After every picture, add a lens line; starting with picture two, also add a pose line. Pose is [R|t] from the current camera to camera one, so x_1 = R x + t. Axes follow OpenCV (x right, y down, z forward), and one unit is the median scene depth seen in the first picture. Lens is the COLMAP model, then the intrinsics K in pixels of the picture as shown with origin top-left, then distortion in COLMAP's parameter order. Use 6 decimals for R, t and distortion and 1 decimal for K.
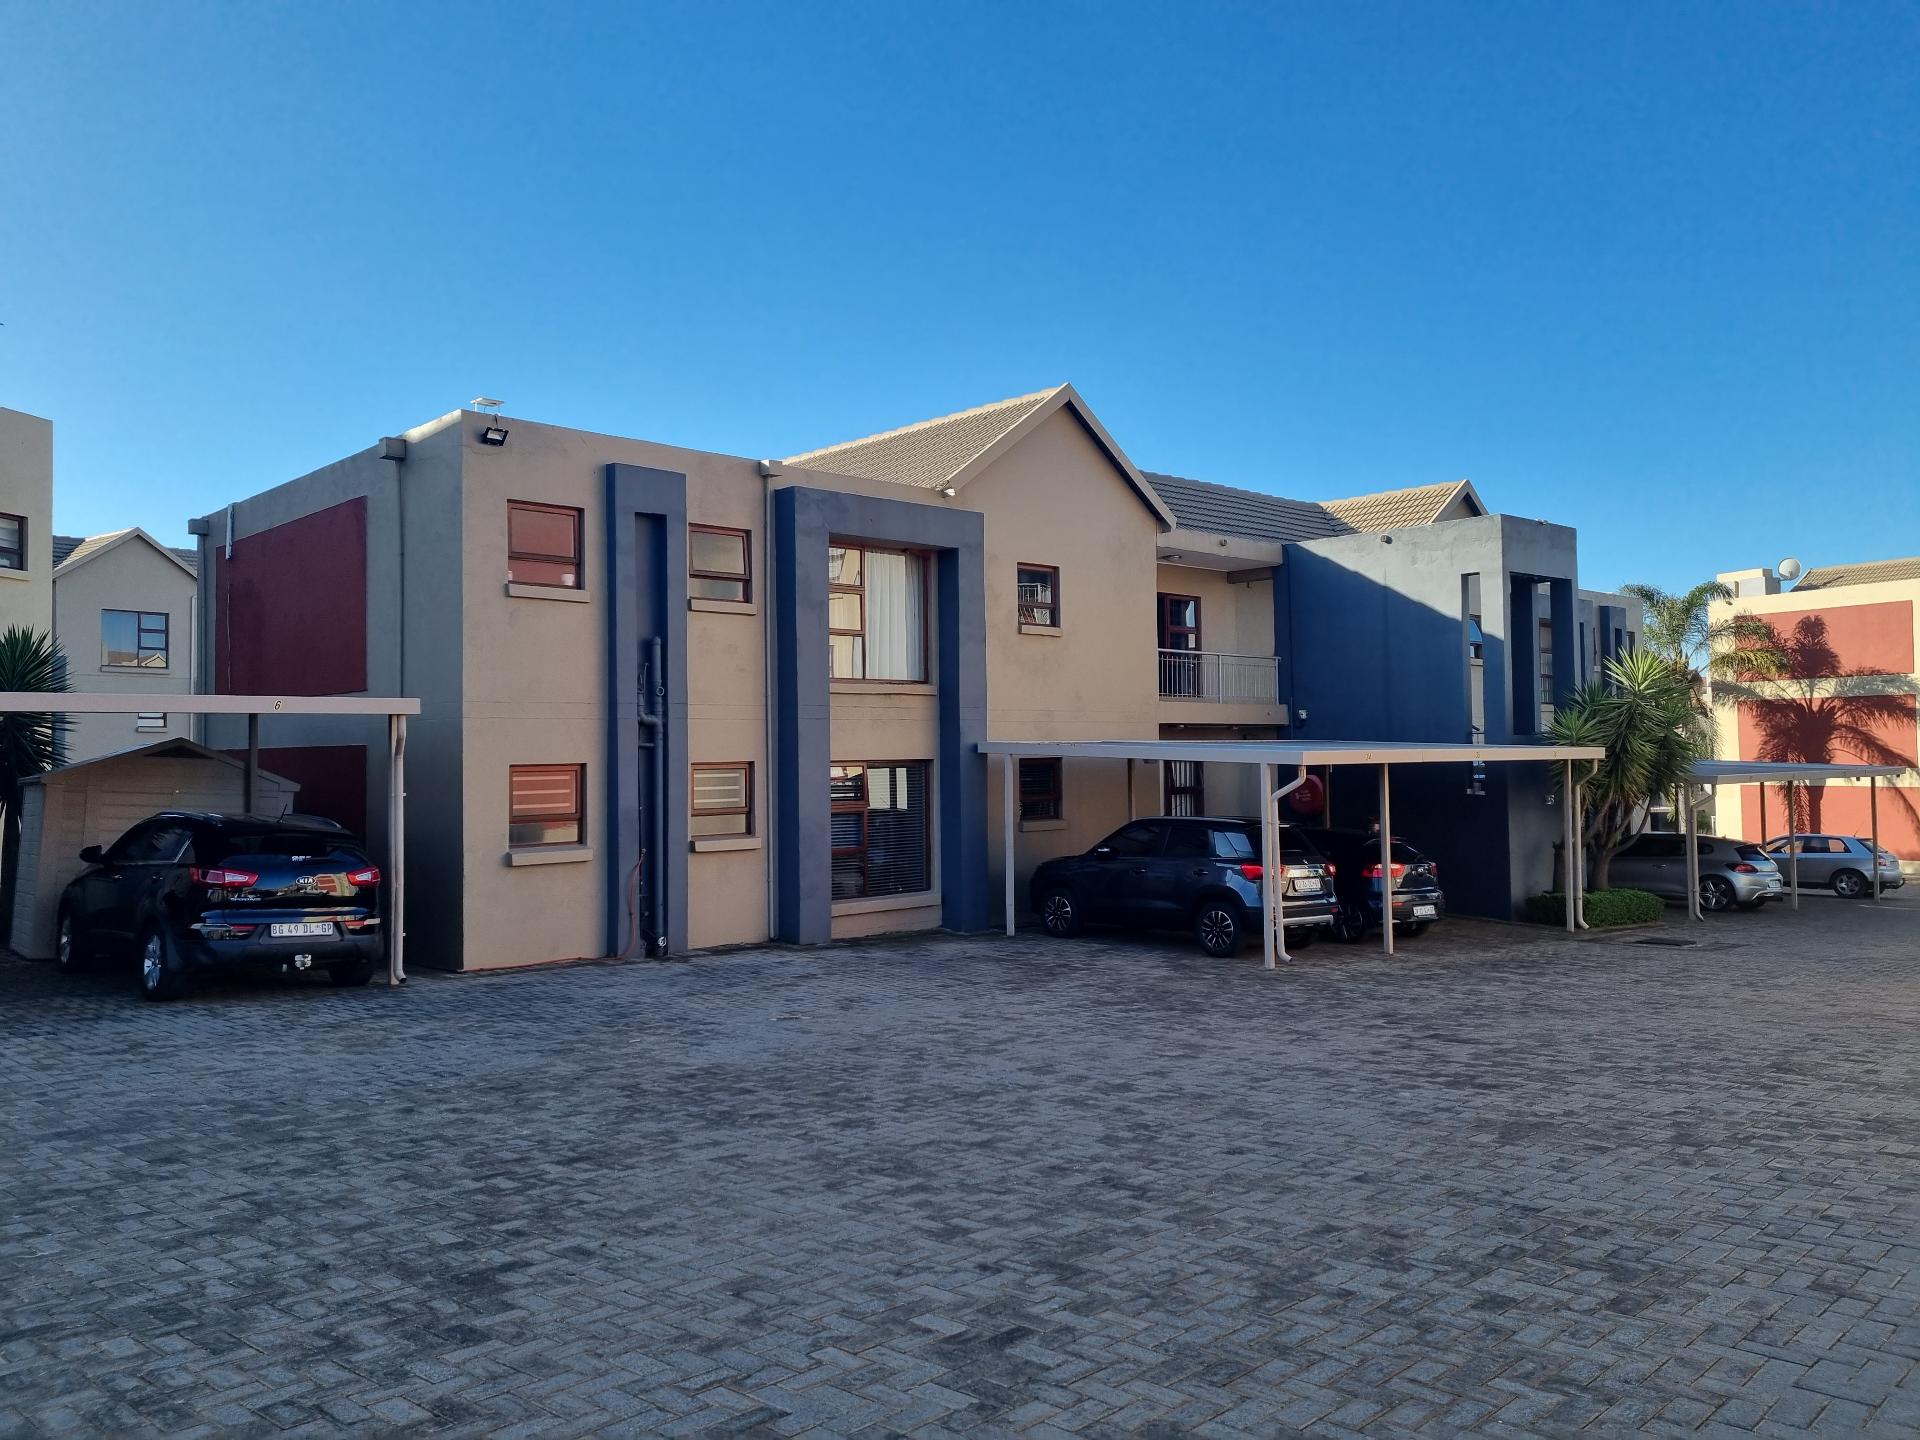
lens RADIAL K [[1470.2, 0, 960.0], [0, 1470.2, 720.0], [0, 0, 1]] dist [0.004518, -0.000691]
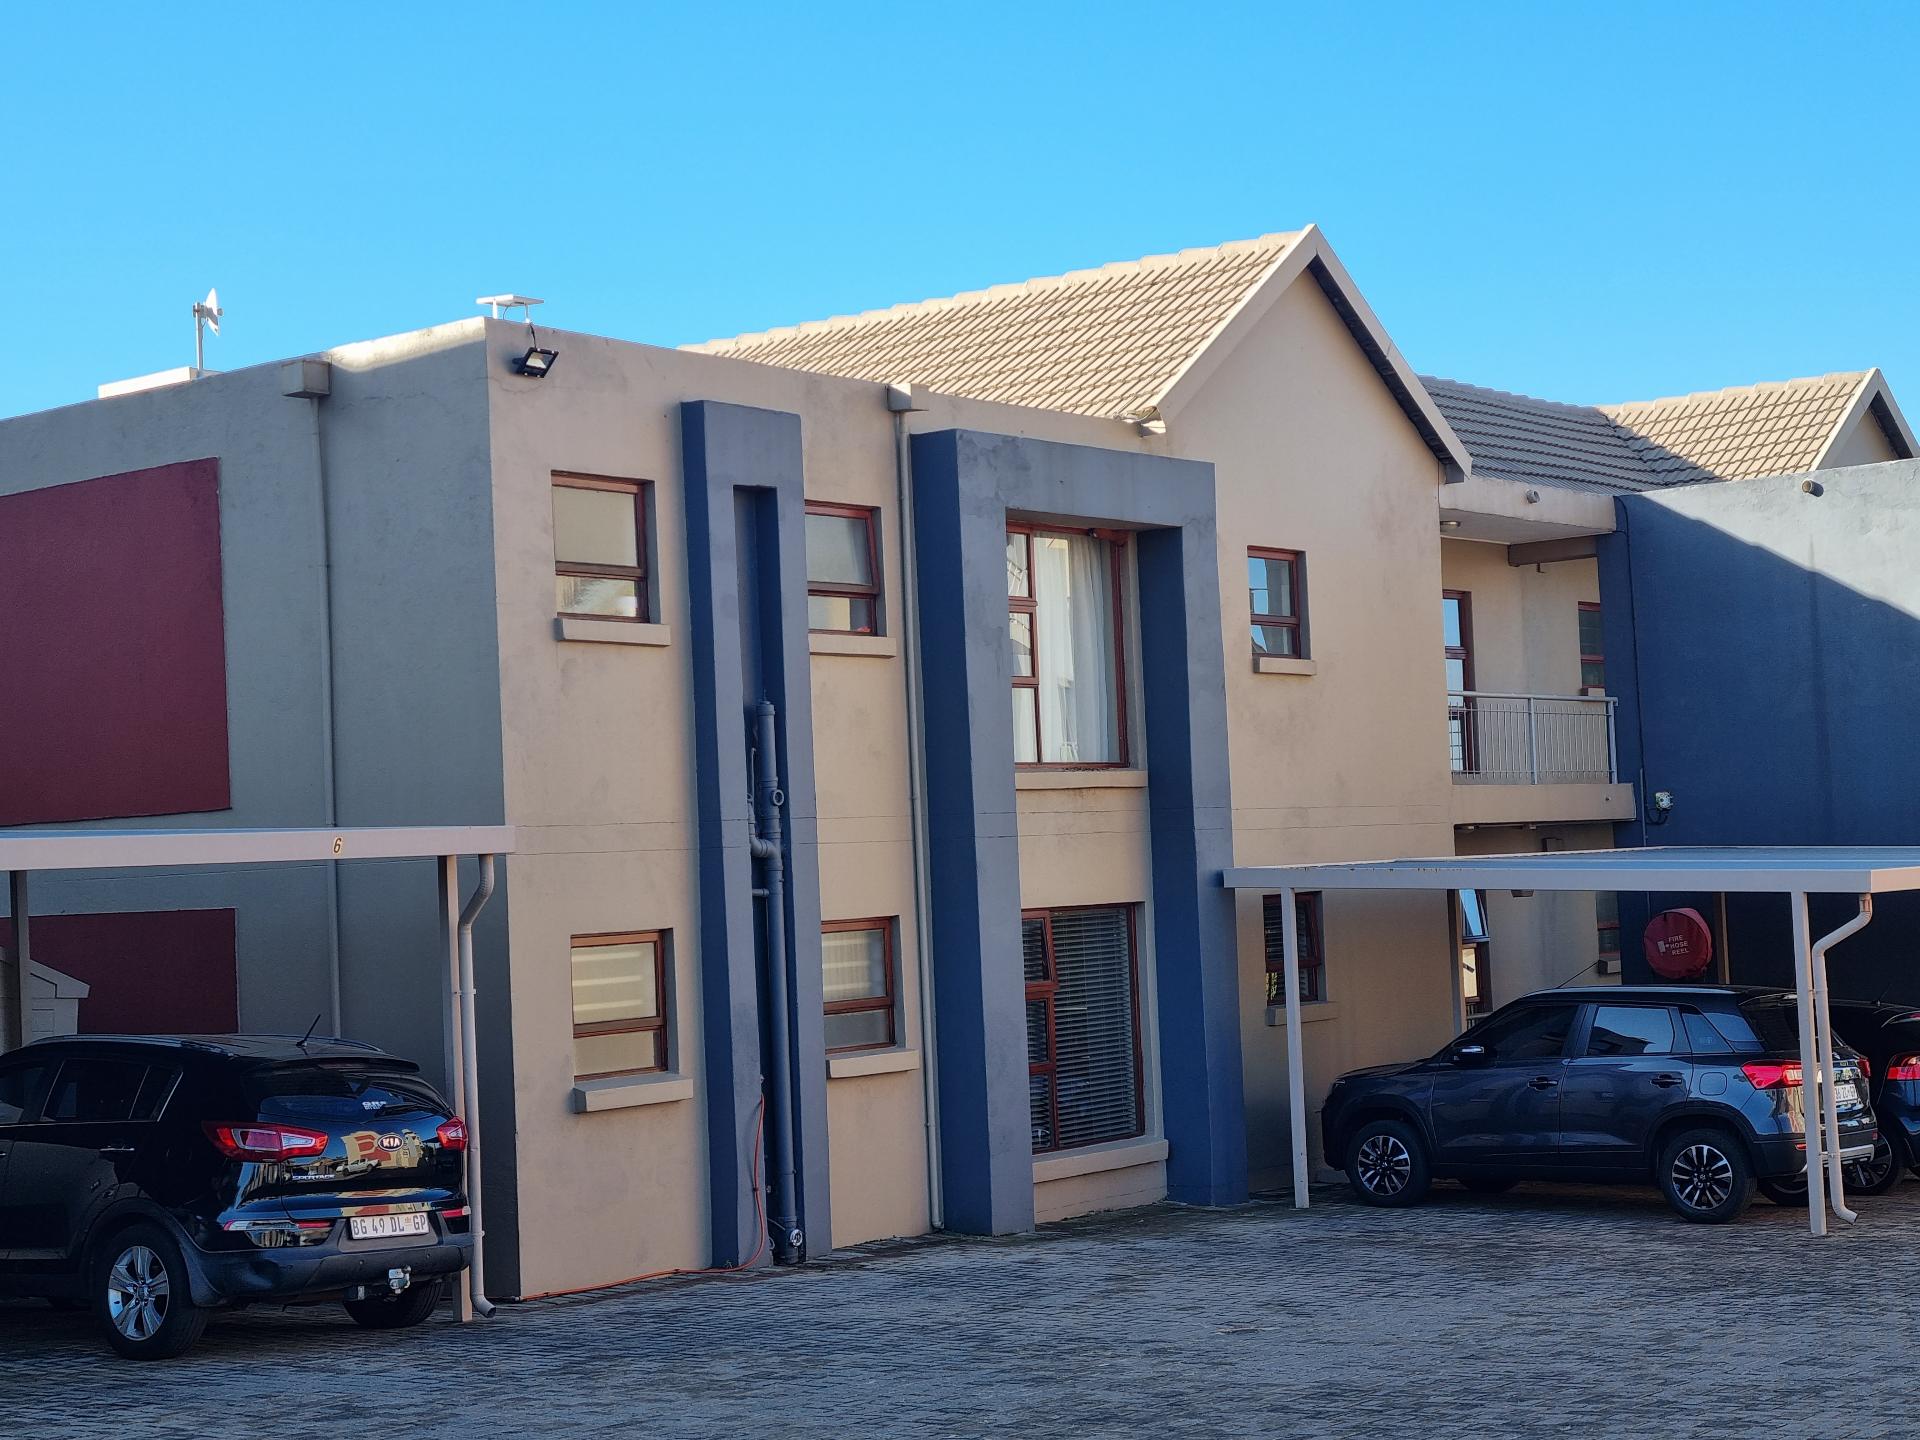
lens RADIAL K [[3155.5, 0, 960.0], [0, 3155.5, 720.0], [0, 0, 1]] dist [-0.018028, 0.004337]
pose [[0.988841, -0.021749, 0.147379, -0.291050], [0.025641, 0.999369, -0.024560, -0.016329], [-0.146752, 0.028065, 0.988775, -0.204020]]
